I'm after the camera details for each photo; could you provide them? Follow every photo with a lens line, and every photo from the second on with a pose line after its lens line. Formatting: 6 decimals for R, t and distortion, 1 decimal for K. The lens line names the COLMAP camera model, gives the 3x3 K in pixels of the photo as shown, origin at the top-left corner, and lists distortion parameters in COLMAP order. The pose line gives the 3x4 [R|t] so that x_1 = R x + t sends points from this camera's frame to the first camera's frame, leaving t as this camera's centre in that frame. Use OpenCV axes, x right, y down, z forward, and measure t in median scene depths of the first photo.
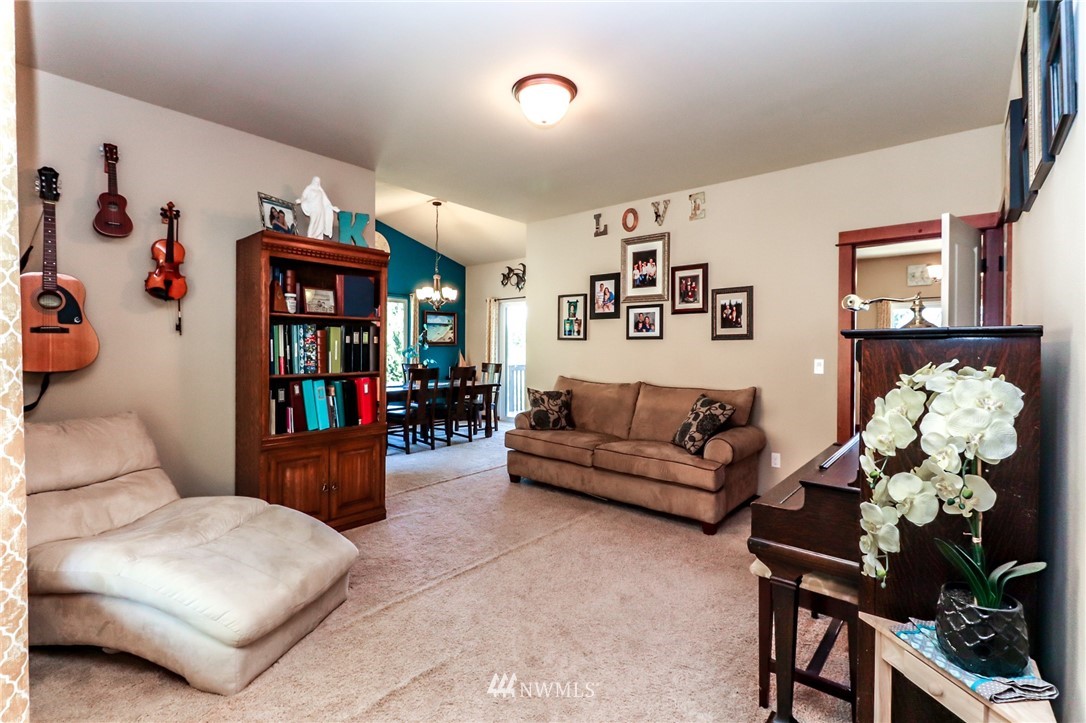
lens RADIAL K [[495.8, 0, 540.2], [0, 495.8, 349.9], [0, 0, 1]] dist [0.019139, -0.014617]
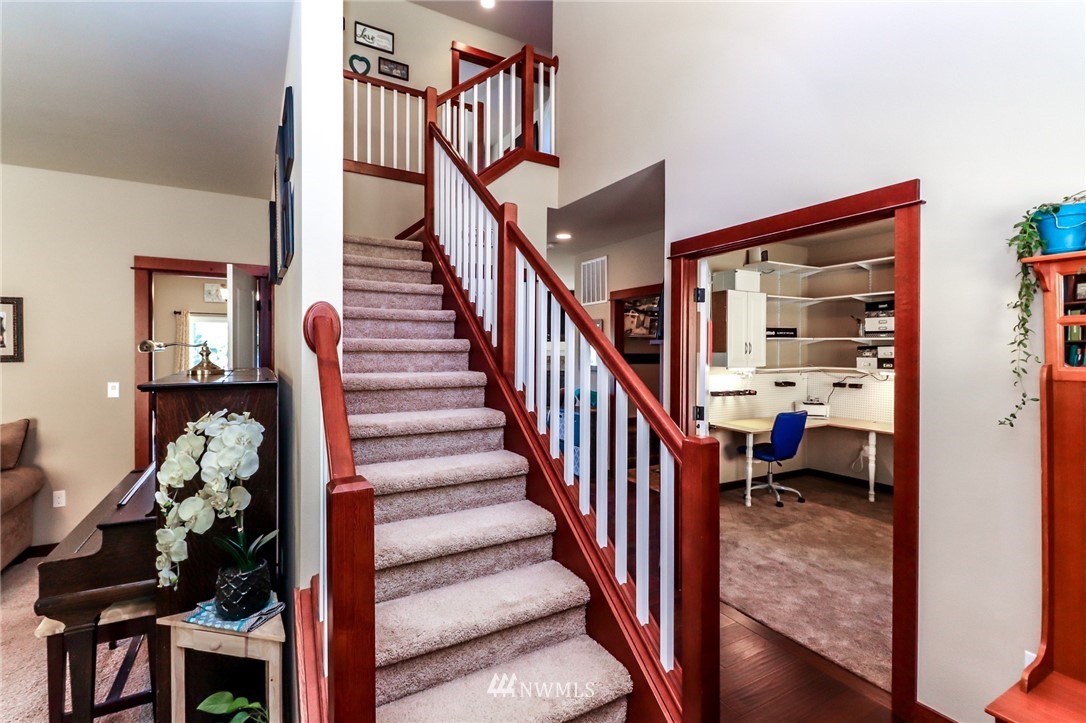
lens RADIAL K [[495.8, 0, 540.2], [0, 495.8, 349.9], [0, 0, 1]] dist [0.019139, -0.014617]
pose [[0.342443, -0.010076, 0.939485, -0.070735], [0.003648, 0.999949, 0.009394, -0.055953], [-0.939532, 0.000210, 0.342462, -0.118945]]
